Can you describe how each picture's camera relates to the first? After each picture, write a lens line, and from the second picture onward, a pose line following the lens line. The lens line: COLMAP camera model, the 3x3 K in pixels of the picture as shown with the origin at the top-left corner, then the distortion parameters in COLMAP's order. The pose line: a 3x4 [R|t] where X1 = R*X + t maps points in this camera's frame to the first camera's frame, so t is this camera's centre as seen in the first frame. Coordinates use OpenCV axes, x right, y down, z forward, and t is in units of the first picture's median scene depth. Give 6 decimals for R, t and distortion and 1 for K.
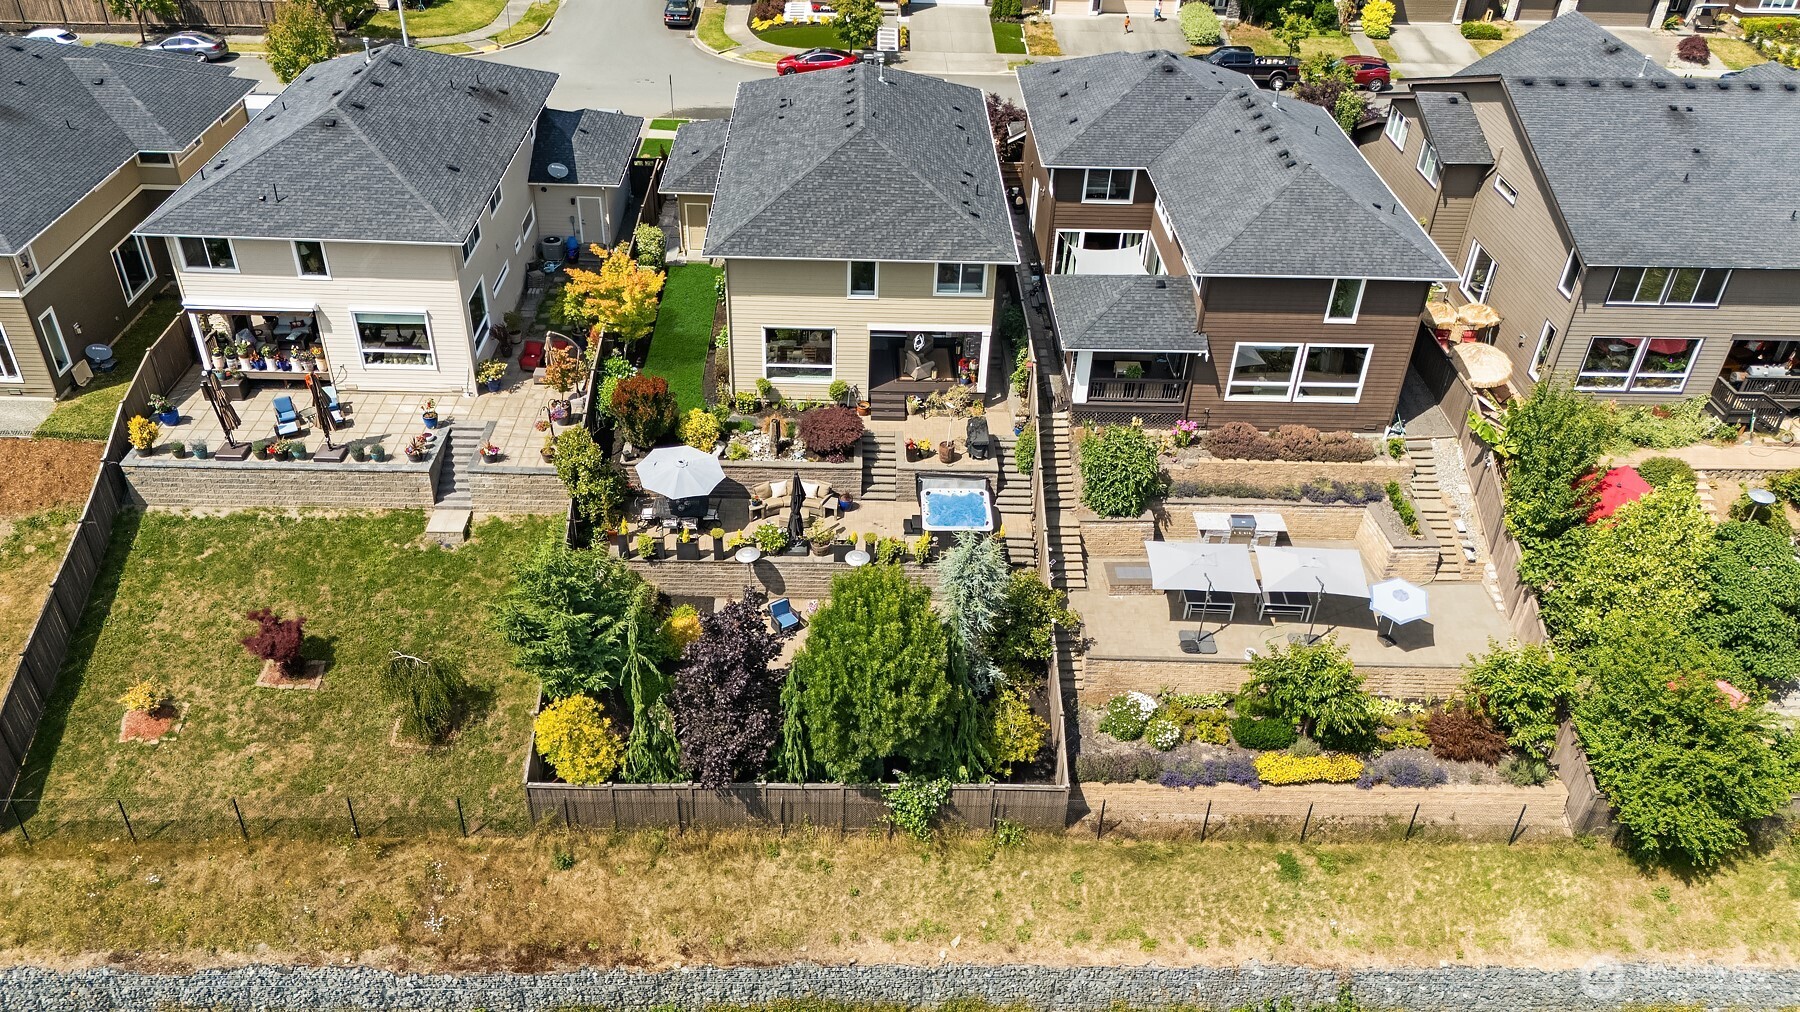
lens RADIAL K [[1345.5, 0, 895.5], [0, 1345.5, 506.6], [0, 0, 1]] dist [0.022500, -0.001569]
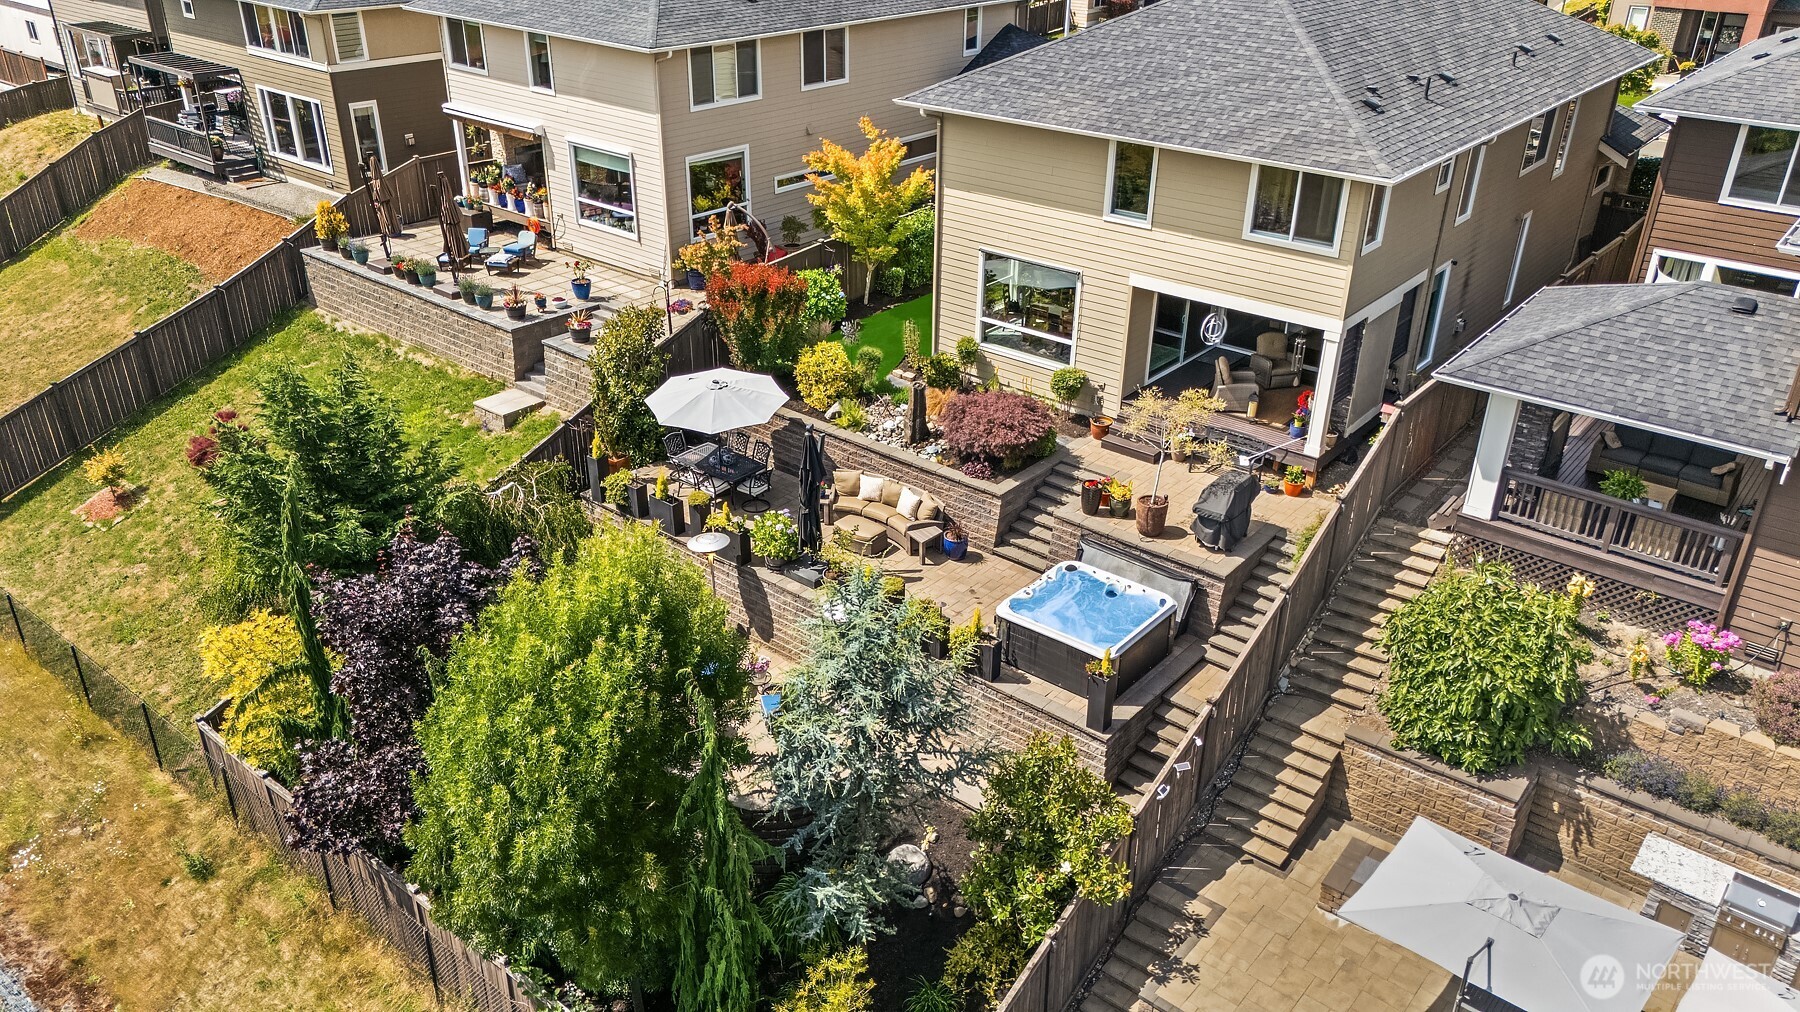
lens RADIAL K [[1345.5, 0, 899.2], [0, 1345.5, 507.7], [0, 0, 1]] dist [0.022500, -0.001569]
pose [[0.757398, 0.277311, -0.591140, 0.269365], [-0.366707, 0.929726, -0.033696, 0.010109], [0.540254, 0.242296, 0.805865, 0.521108]]
